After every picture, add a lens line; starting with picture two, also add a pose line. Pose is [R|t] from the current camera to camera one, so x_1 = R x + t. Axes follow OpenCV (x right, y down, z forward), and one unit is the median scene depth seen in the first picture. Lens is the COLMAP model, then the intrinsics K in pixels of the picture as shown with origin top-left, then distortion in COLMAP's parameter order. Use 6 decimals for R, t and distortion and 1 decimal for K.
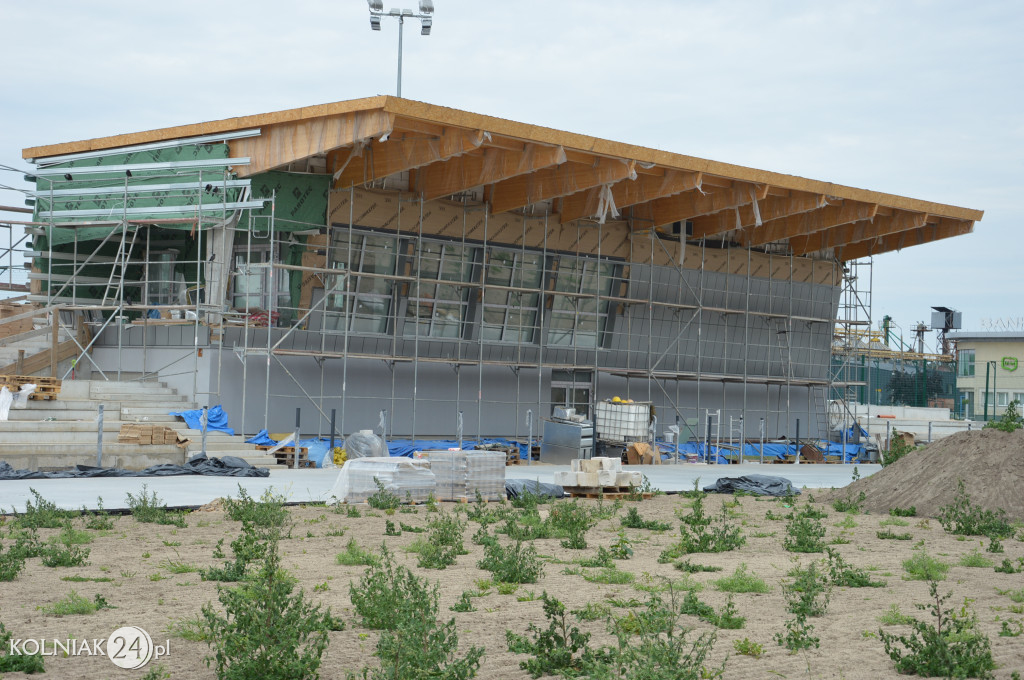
lens RADIAL K [[1983.4, 0, 512.0], [0, 1983.4, 340.0], [0, 0, 1]] dist [0.380904, -0.020507]
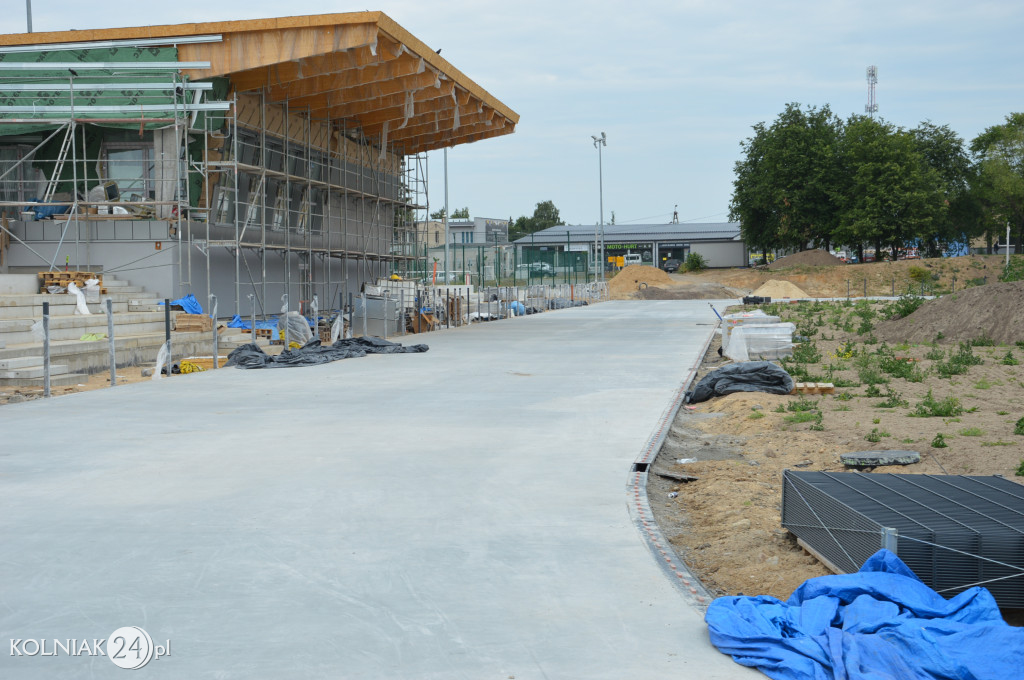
lens RADIAL K [[1767.6, 0, 532.8], [0, 1767.6, 343.1], [0, 0, 1]] dist [0.231175, 0.075926]
pose [[0.842817, -0.059891, 0.534858, -0.493907], [0.022392, 0.996831, 0.076336, -0.010080], [-0.537735, -0.052361, 0.841486, 0.089019]]
